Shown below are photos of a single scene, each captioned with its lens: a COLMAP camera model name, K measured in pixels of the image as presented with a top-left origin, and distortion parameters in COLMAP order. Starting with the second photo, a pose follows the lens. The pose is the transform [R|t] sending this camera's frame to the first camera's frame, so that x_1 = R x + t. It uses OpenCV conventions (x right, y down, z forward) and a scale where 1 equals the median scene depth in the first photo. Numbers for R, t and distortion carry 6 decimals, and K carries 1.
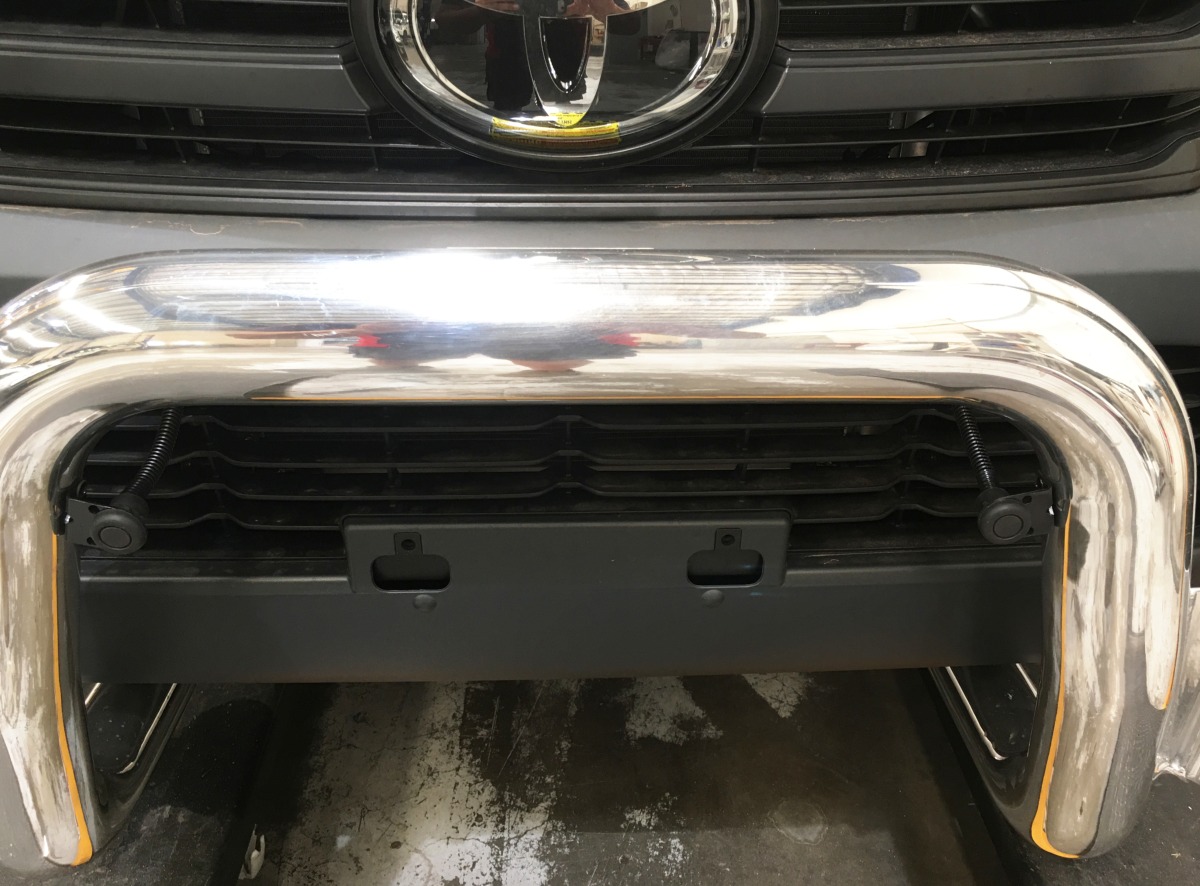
lens RADIAL K [[1048.2, 0, 606.9], [0, 1048.2, 440.7], [0, 0, 1]] dist [0.026039, -0.012448]
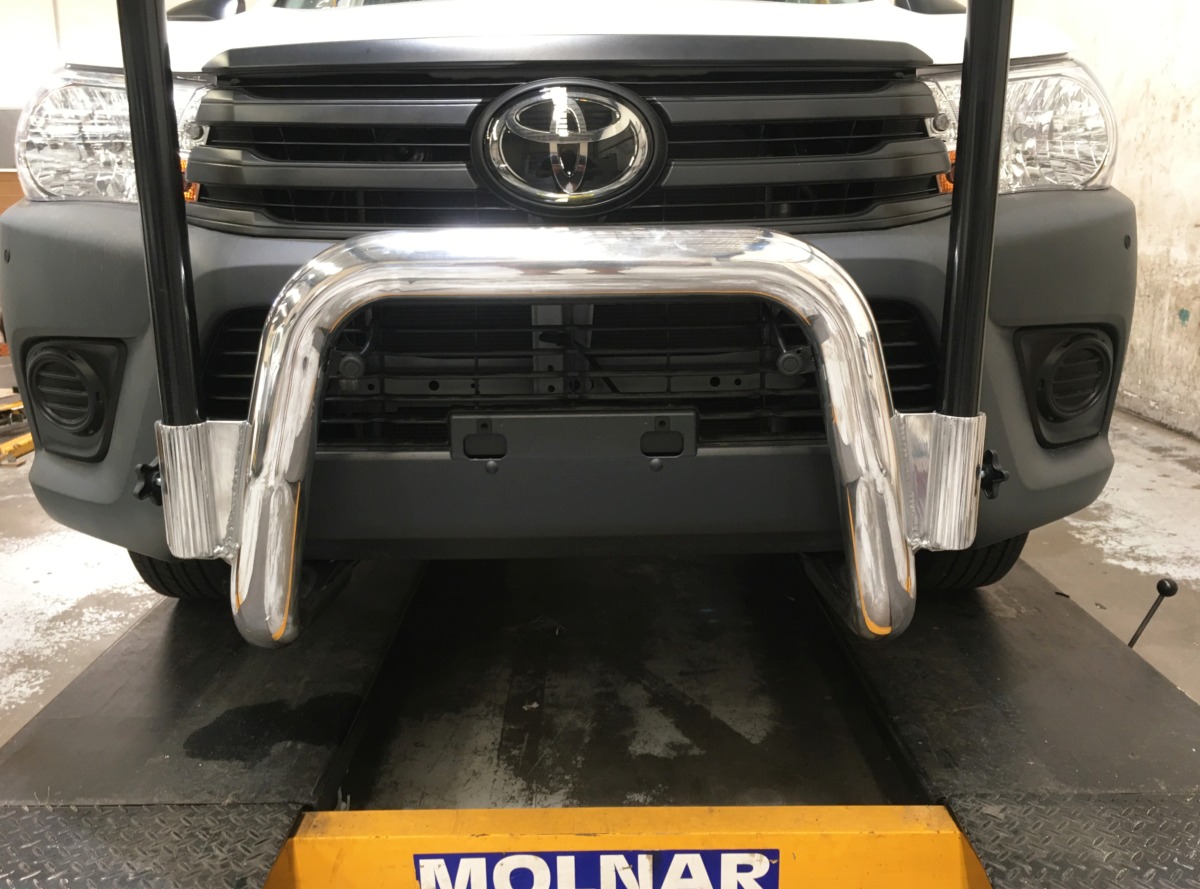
lens RADIAL K [[1061.6, 0, 600.0], [0, 1061.6, 444.5], [0, 0, 1]] dist [0.021519, 0.000201]
pose [[0.999384, -0.017463, -0.030450, 0.031696], [0.007609, 0.954611, -0.297759, 0.330369], [0.034267, 0.297343, 0.954155, -0.358173]]
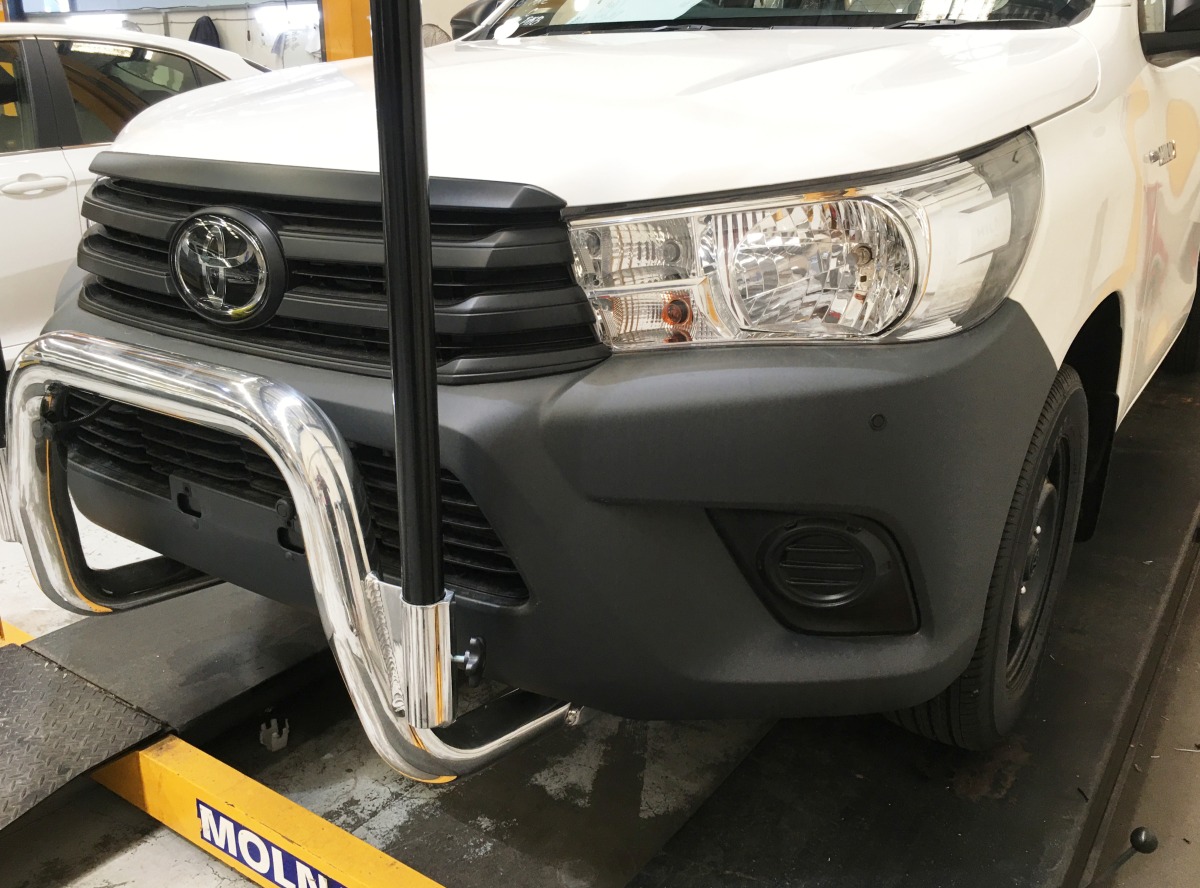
lens RADIAL K [[1048.2, 0, 606.9], [0, 1048.2, 441.7], [0, 0, 1]] dist [0.026039, -0.012448]
pose [[0.805763, 0.187867, -0.561651, 0.829141], [-0.300891, 0.946699, -0.115006, -0.002355], [0.510109, 0.261663, 0.819342, -0.171241]]
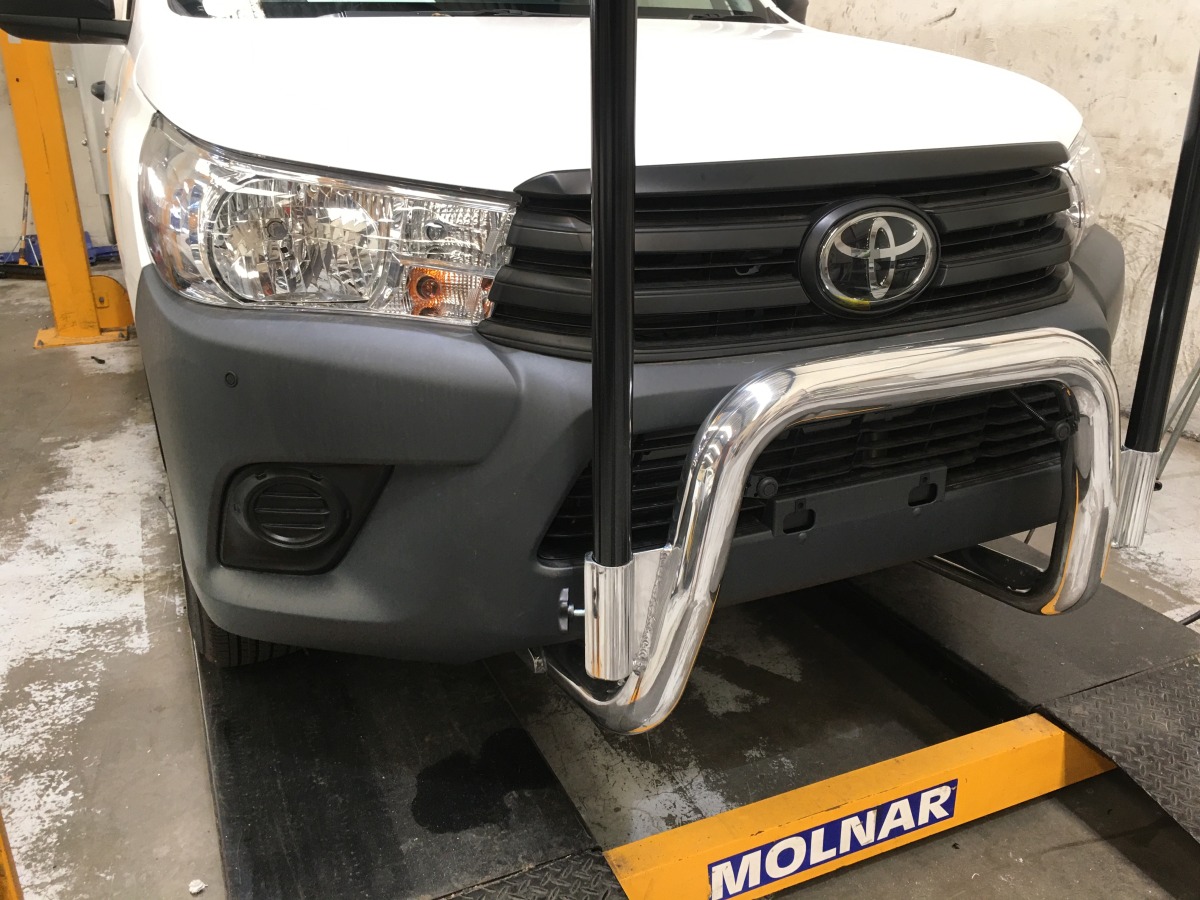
lens RADIAL K [[1034.8, 0, 600.0], [0, 1034.8, 450.0], [0, 0, 1]] dist [0.033521, 0.000051]
pose [[0.925817, -0.154479, 0.344964, -0.609355], [0.211032, 0.968430, -0.132696, 0.088850], [-0.313575, 0.195651, 0.929189, -0.386570]]
